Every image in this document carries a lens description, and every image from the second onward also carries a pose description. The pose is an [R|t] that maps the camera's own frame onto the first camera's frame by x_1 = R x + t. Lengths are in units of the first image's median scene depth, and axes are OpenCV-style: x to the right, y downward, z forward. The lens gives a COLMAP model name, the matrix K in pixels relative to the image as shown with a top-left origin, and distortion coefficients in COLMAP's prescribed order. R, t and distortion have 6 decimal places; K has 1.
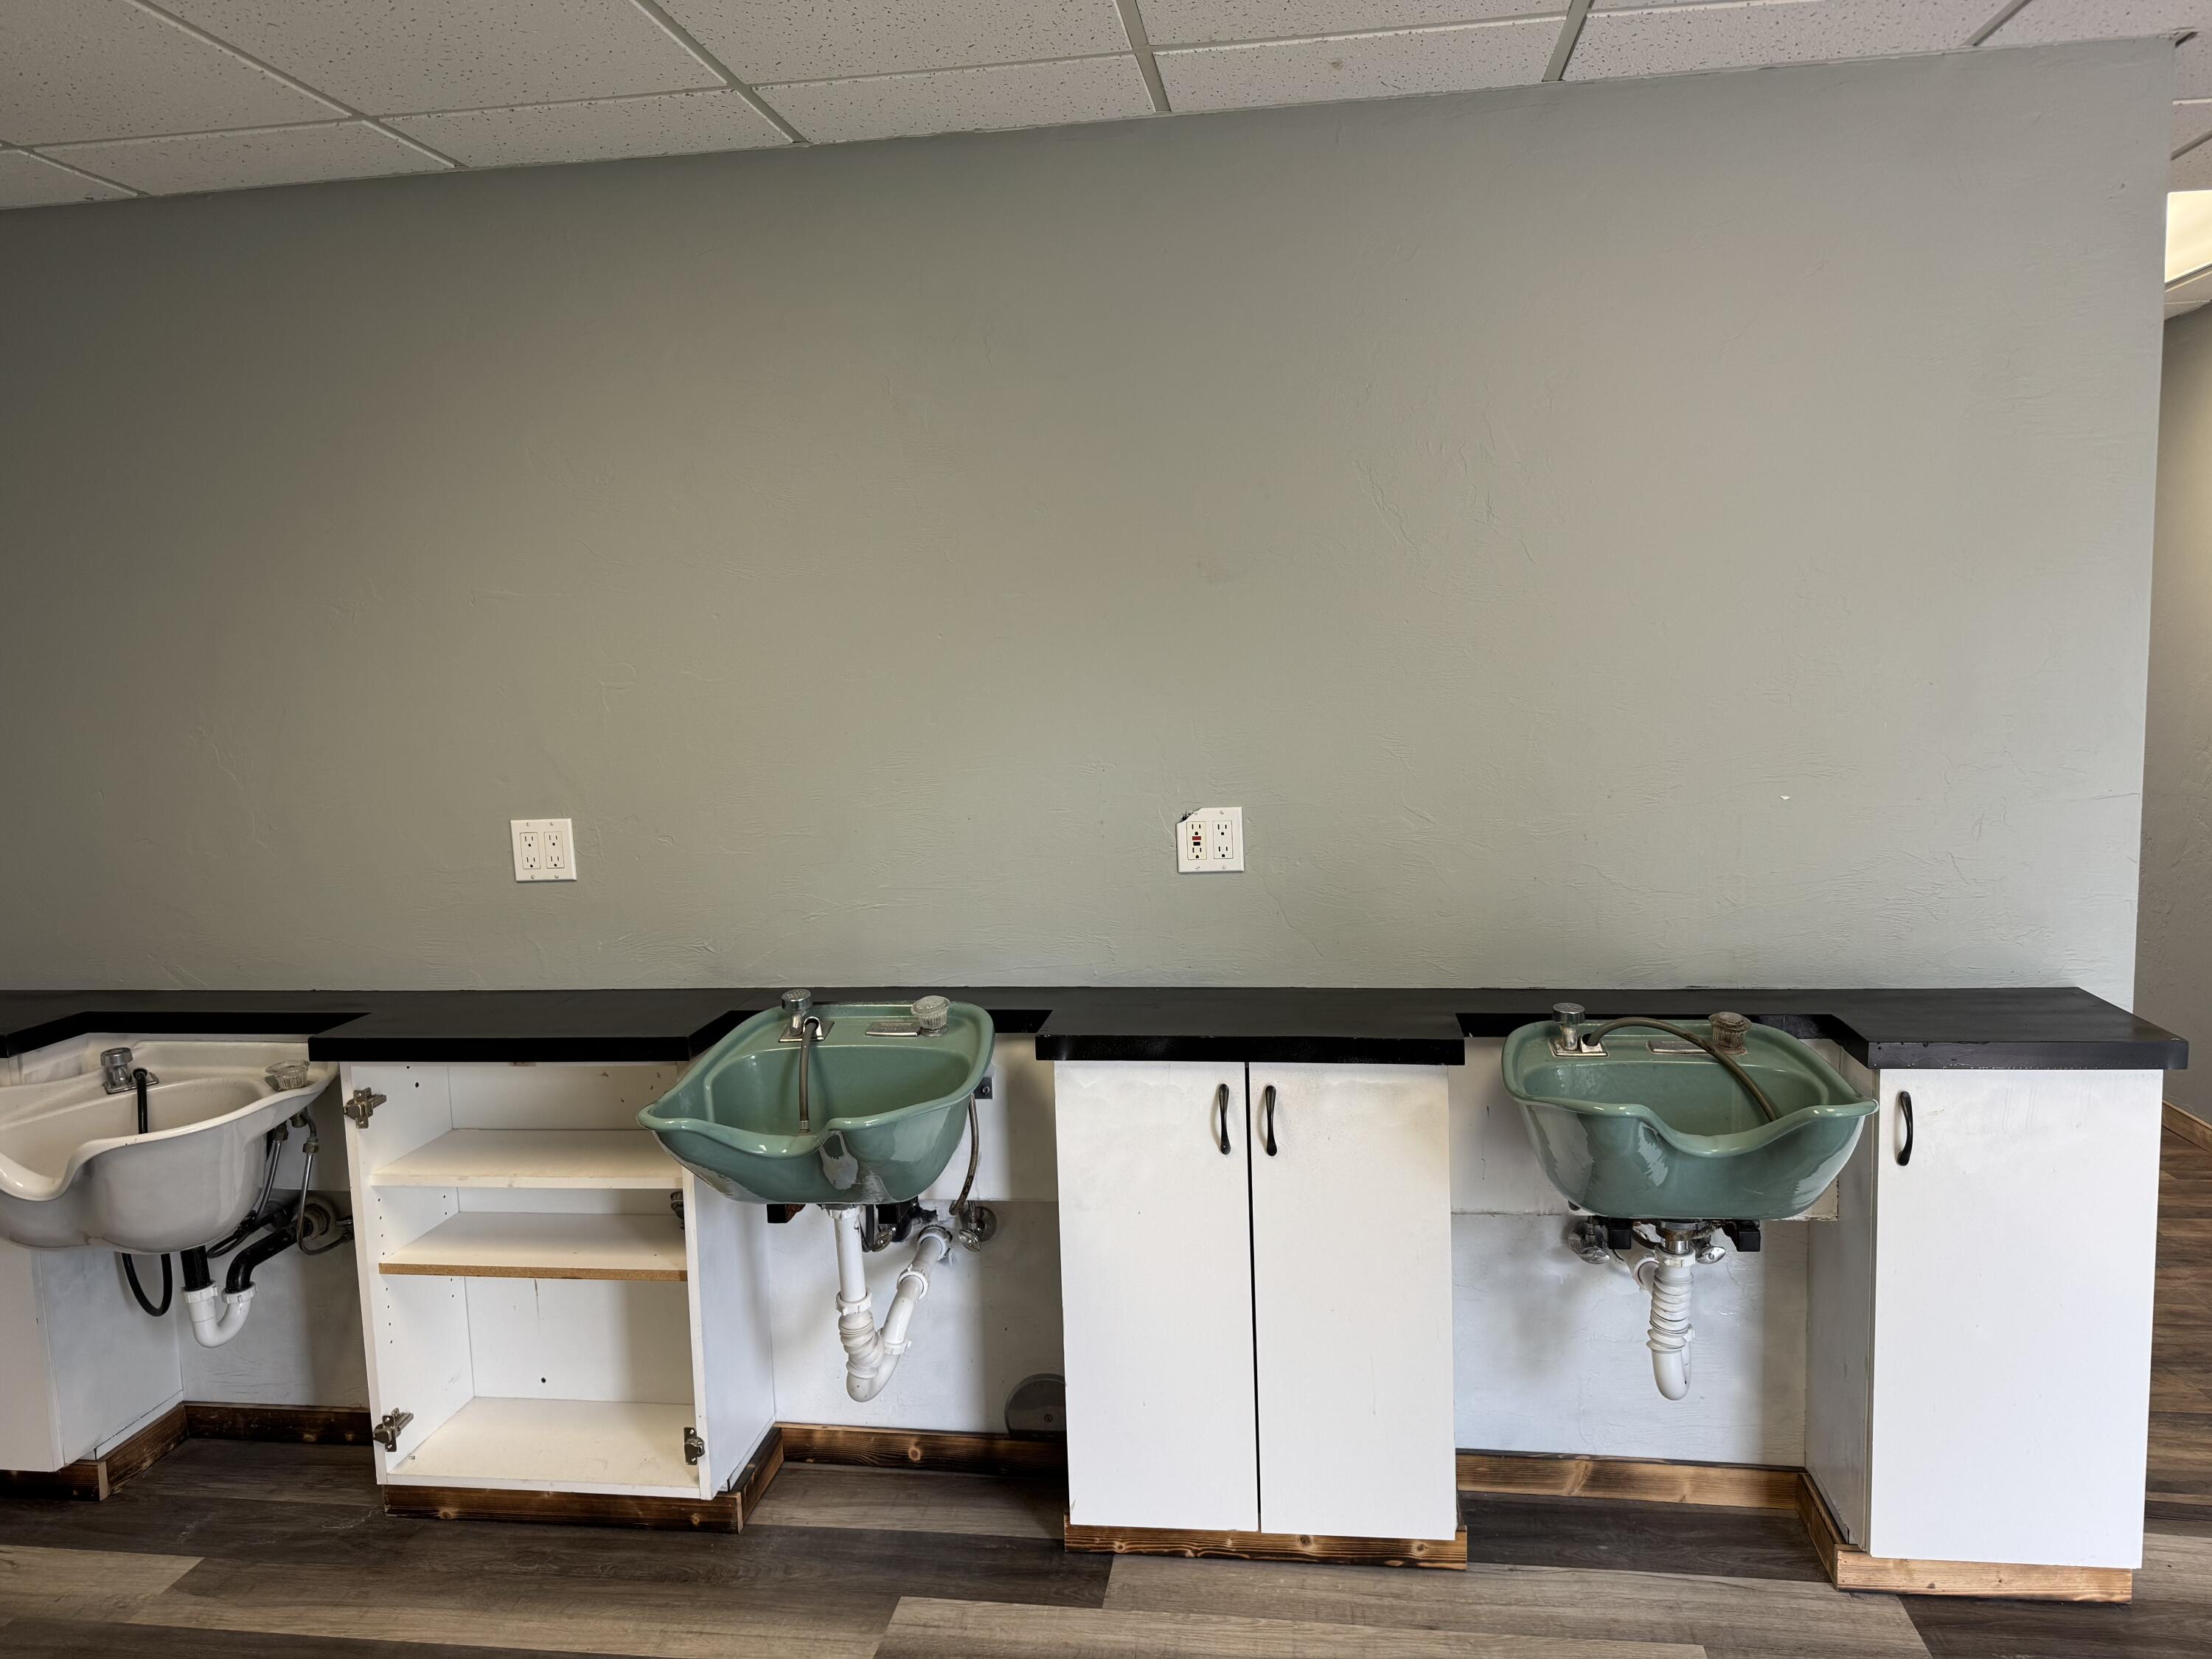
lens RADIAL K [[1560.8, 0, 1113.3], [0, 1560.8, 820.3], [0, 0, 1]] dist [0.007210, -0.018082]
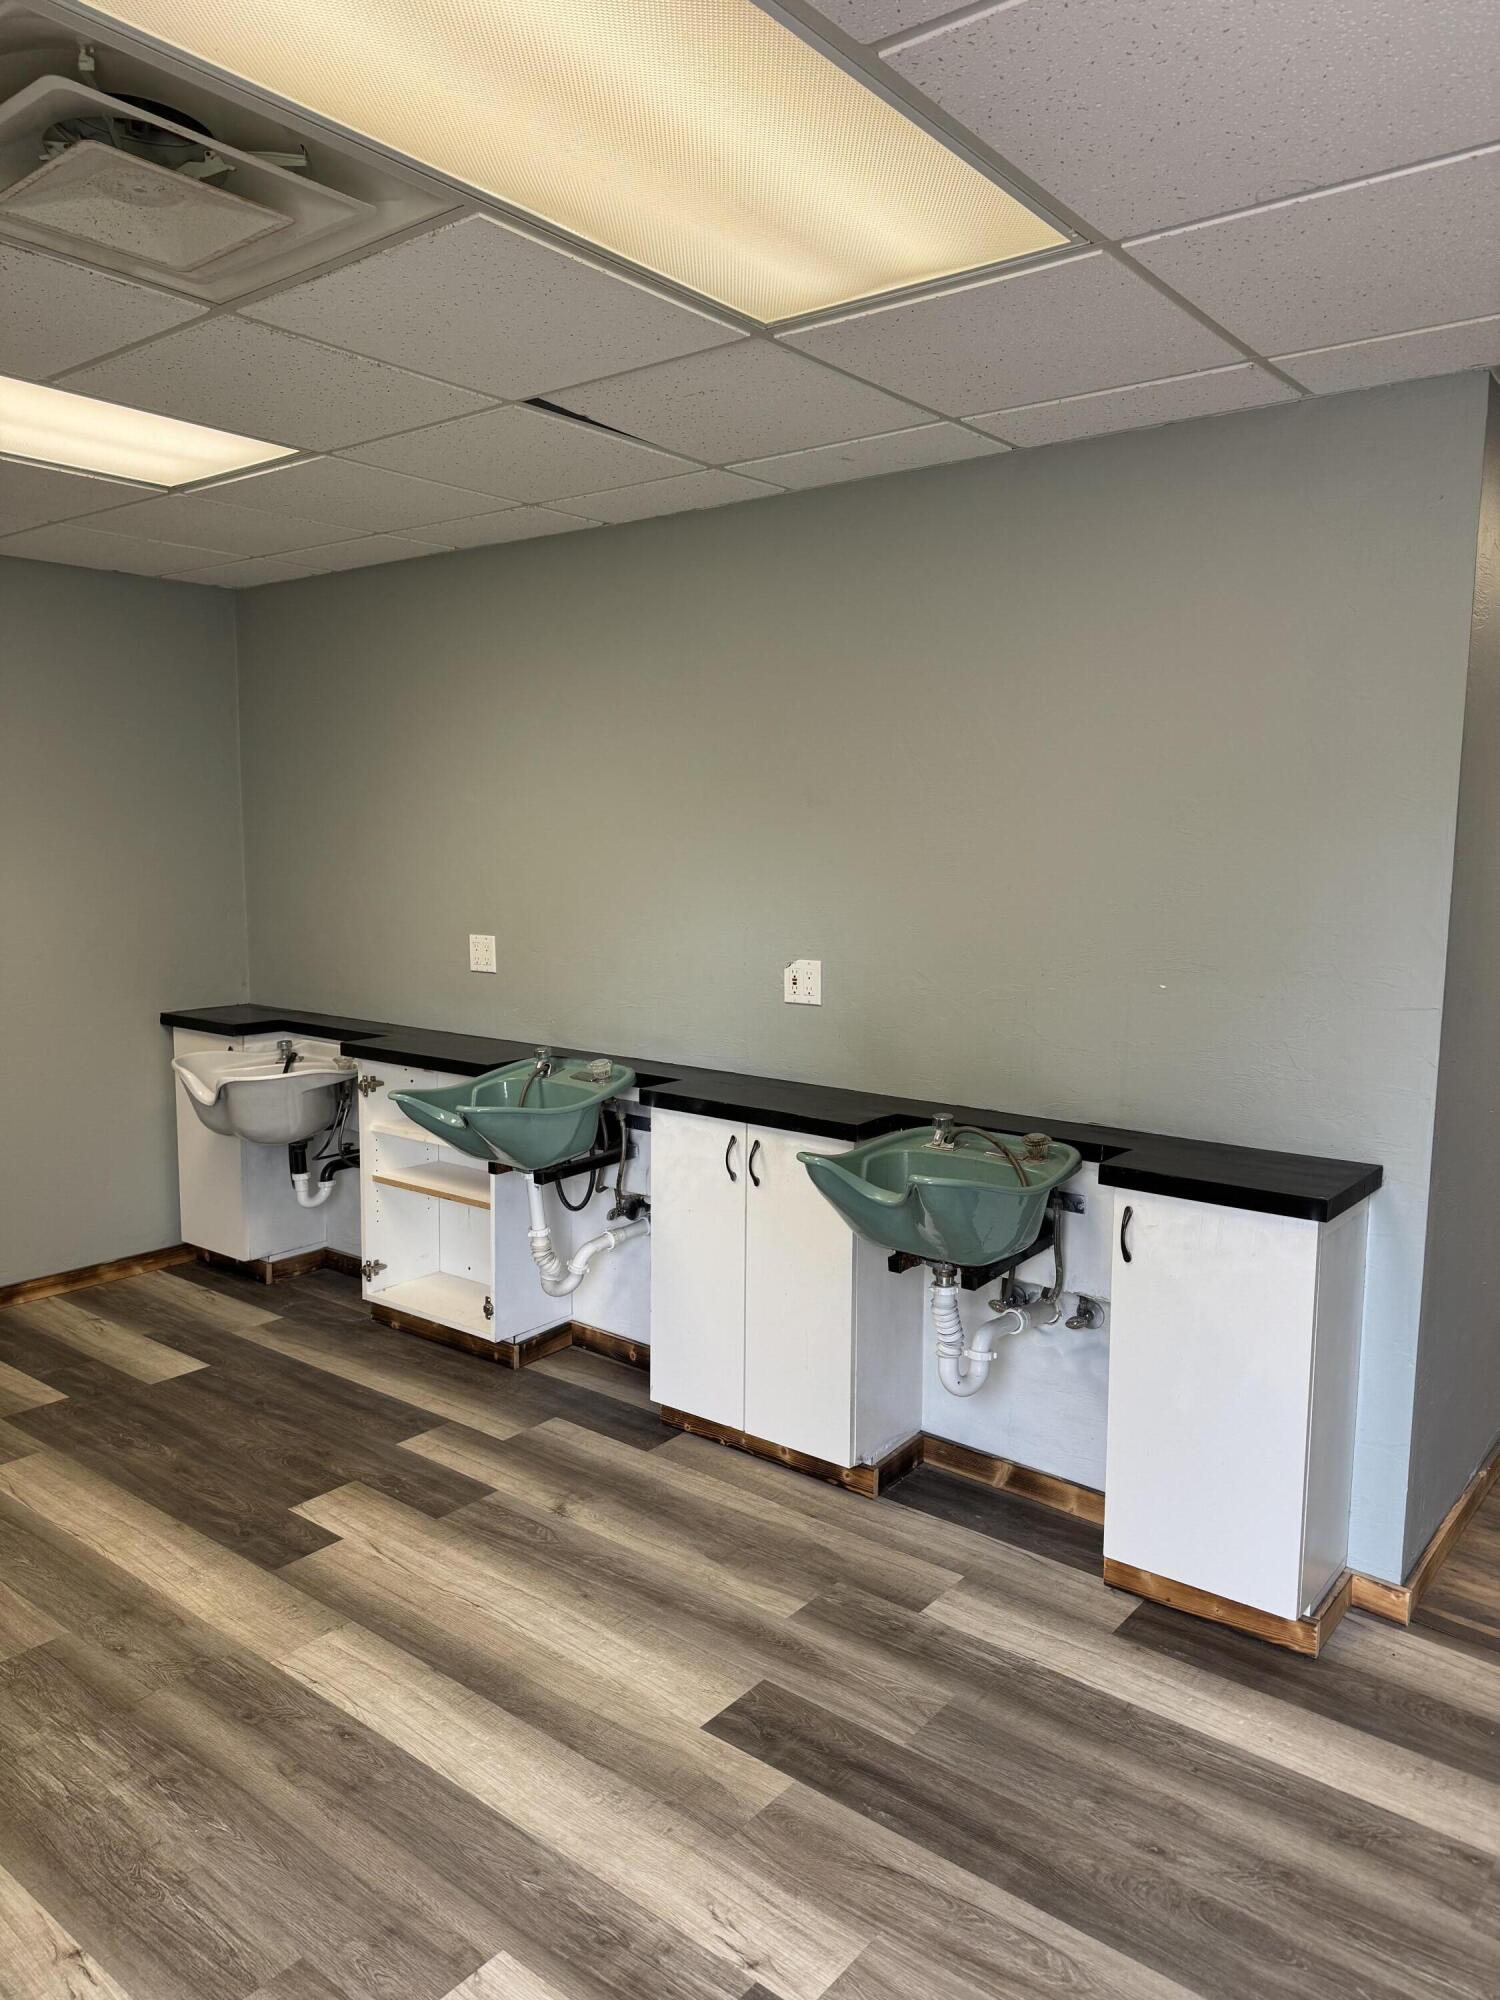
lens RADIAL K [[1411.3, 0, 740.4], [0, 1411.3, 989.8], [0, 0, 1]] dist [0.007210, -0.018082]
pose [[0.859280, 0.095757, -0.502462, 0.690546], [-0.093969, 0.995154, 0.028952, -0.013287], [0.502799, 0.022338, 0.864115, -0.188819]]
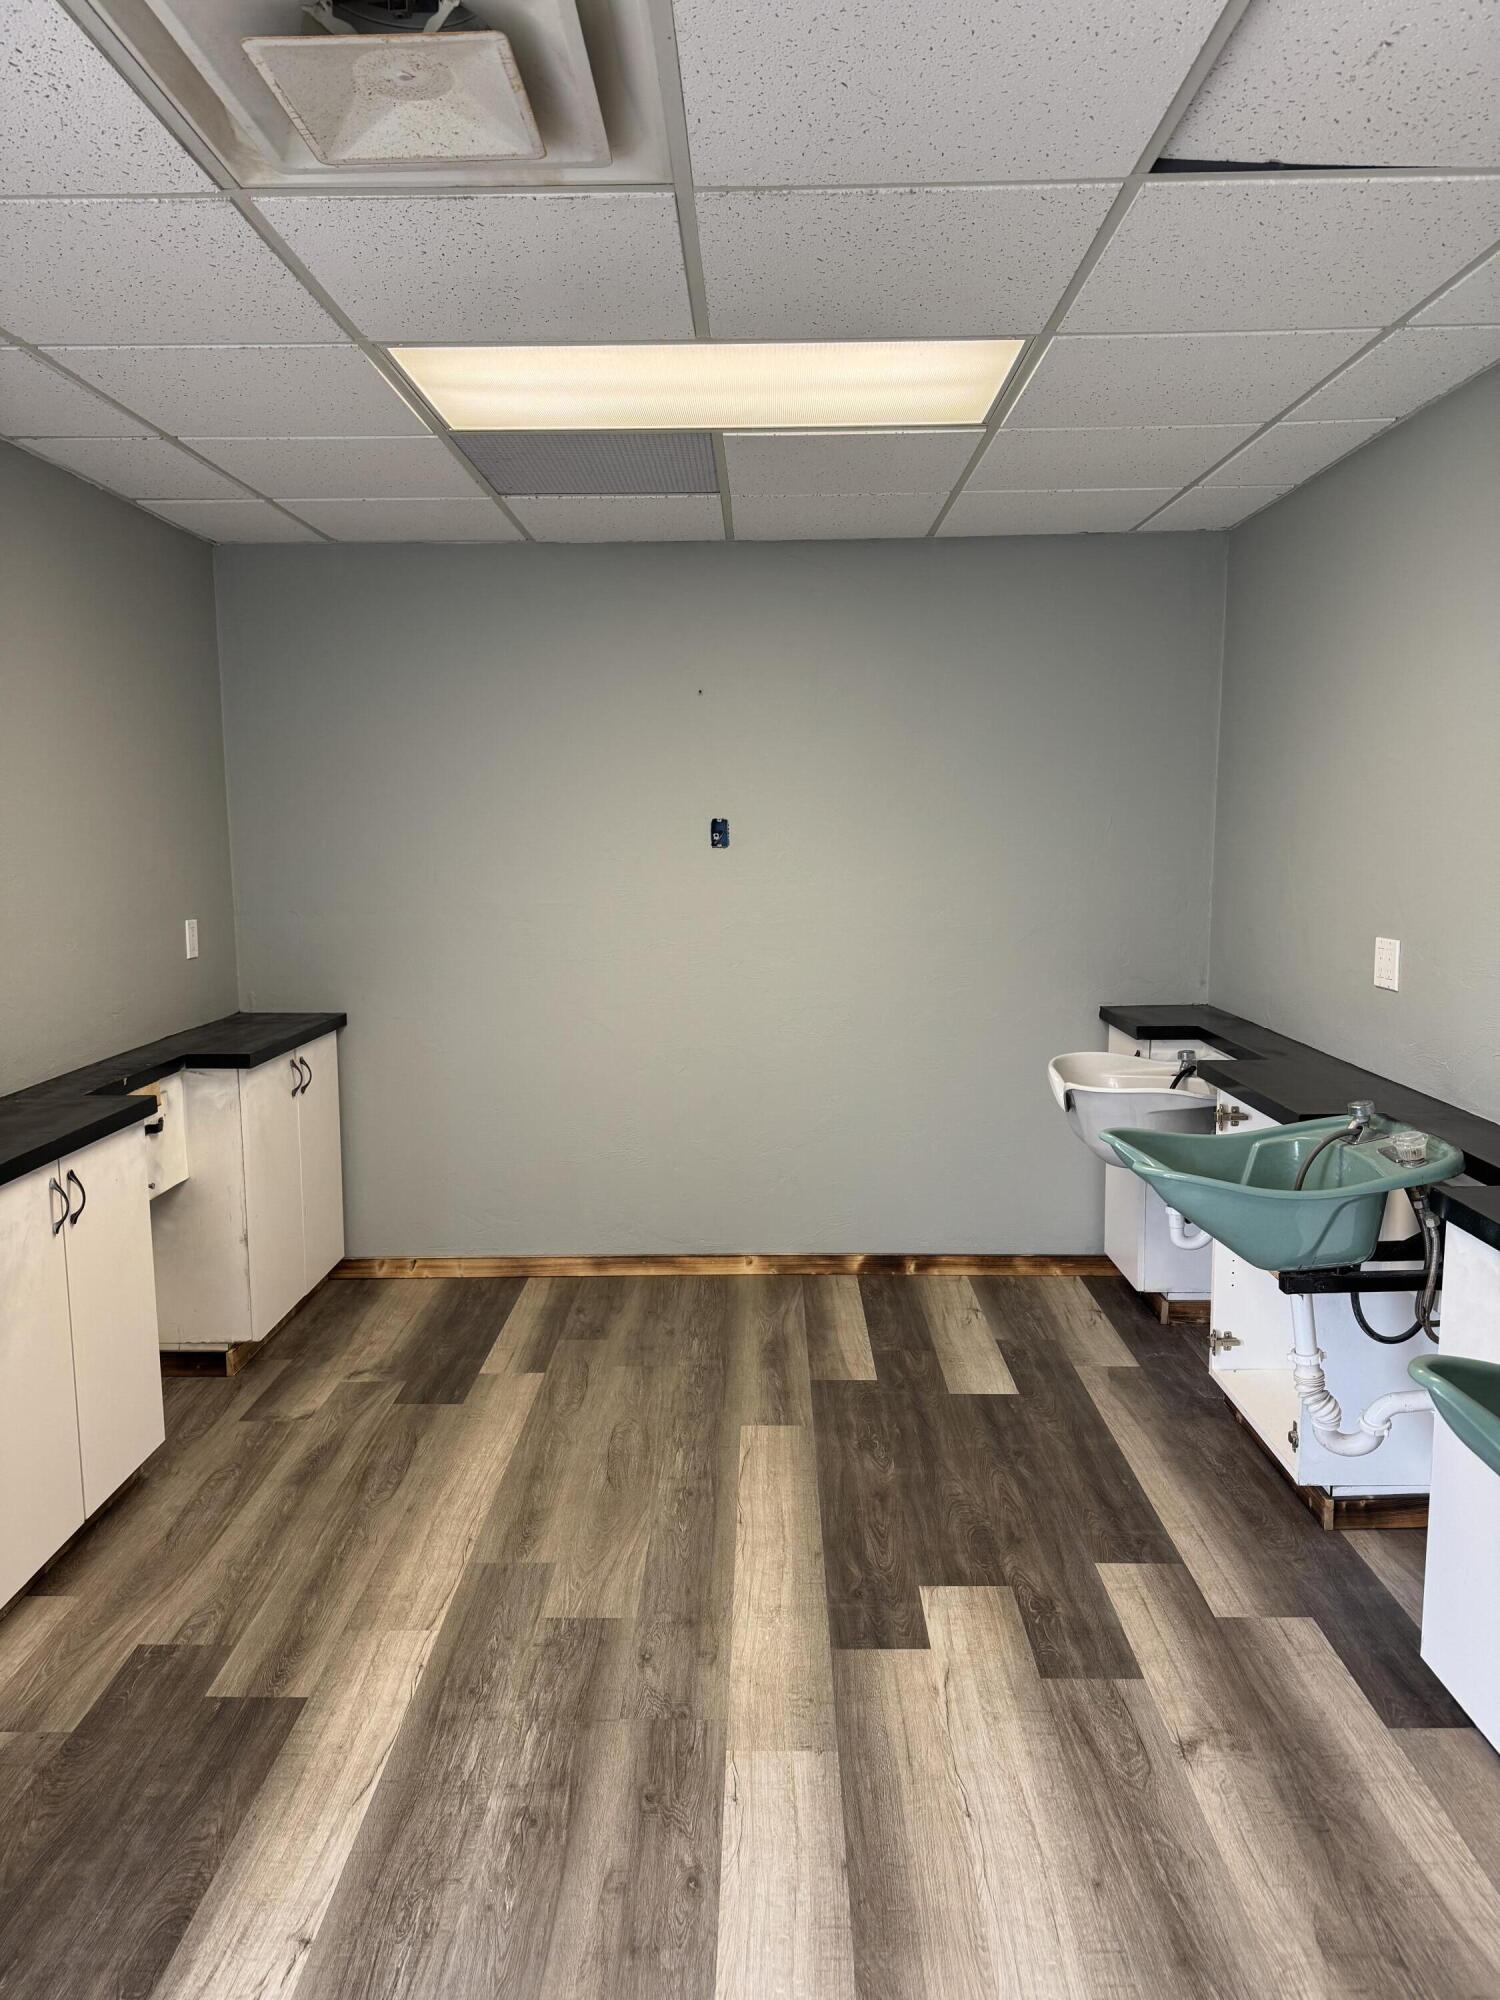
lens RADIAL K [[1411.3, 0, 749.0], [0, 1411.3, 977.4], [0, 0, 1]] dist [0.007210, -0.018082]
pose [[0.131224, 0.148623, -0.980149, 0.736073], [-0.118890, 0.983922, 0.133278, -0.068475], [0.984198, 0.099040, 0.146784, 0.348797]]
